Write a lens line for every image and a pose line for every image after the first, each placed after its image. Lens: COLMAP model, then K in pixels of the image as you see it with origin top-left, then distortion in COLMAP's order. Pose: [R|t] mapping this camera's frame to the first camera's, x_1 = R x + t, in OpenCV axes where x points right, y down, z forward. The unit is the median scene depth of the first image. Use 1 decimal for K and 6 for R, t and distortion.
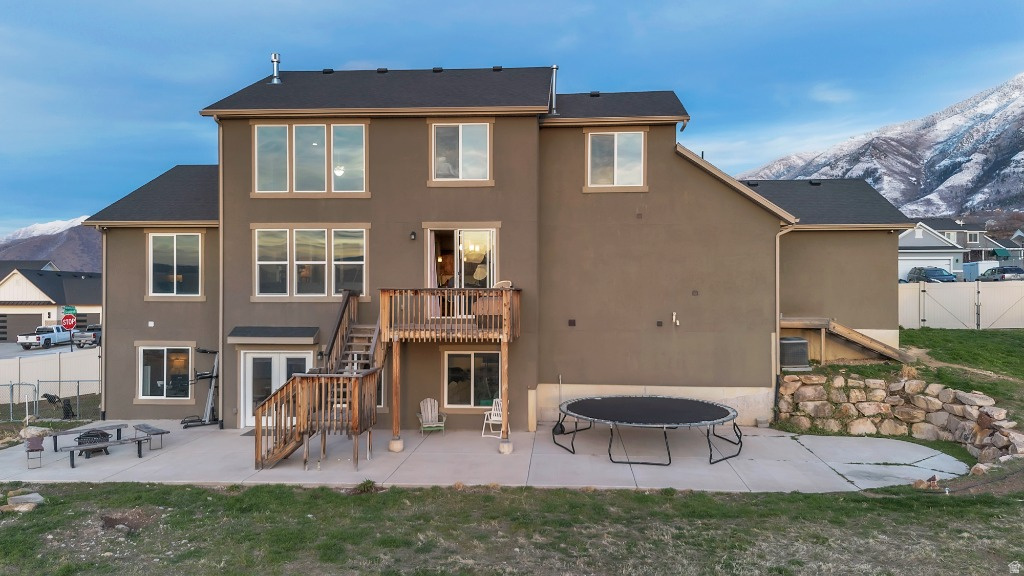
lens RADIAL K [[715.2, 0, 512.0], [0, 715.2, 288.0], [0, 0, 1]] dist [0.133270, -0.111162]
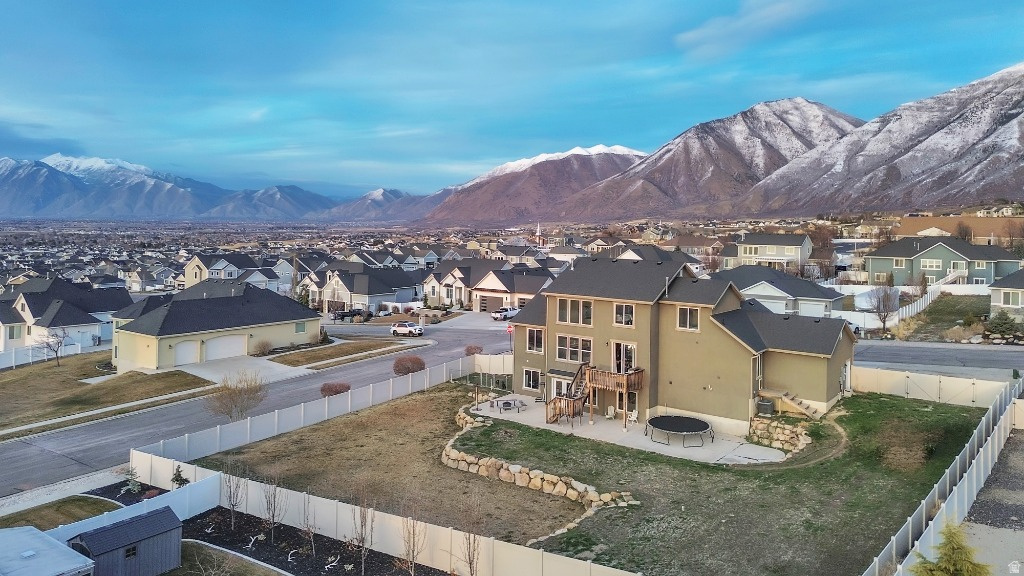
lens RADIAL K [[715.2, 0, 512.0], [0, 715.2, 288.0], [0, 0, 1]] dist [0.133270, -0.111162]
pose [[0.845143, 0.054347, -0.531770, 0.935070], [-0.005452, 0.995643, 0.093089, -0.509210], [0.534512, -0.075774, 0.841757, -1.358139]]
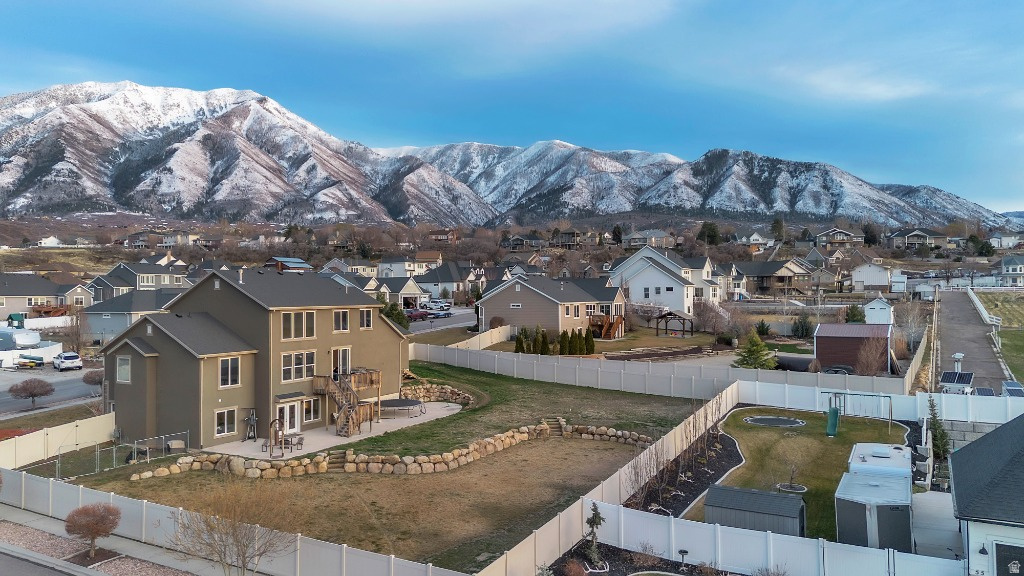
lens RADIAL K [[742.4, 0, 512.0], [0, 742.4, 288.0], [0, 0, 1]] dist [0.001153, 0.002430]
pose [[0.409492, 0.001494, 0.912313, -2.304723], [0.004056, 0.999986, -0.003459, -0.290868], [-0.912305, 0.005117, 0.409480, -0.716114]]
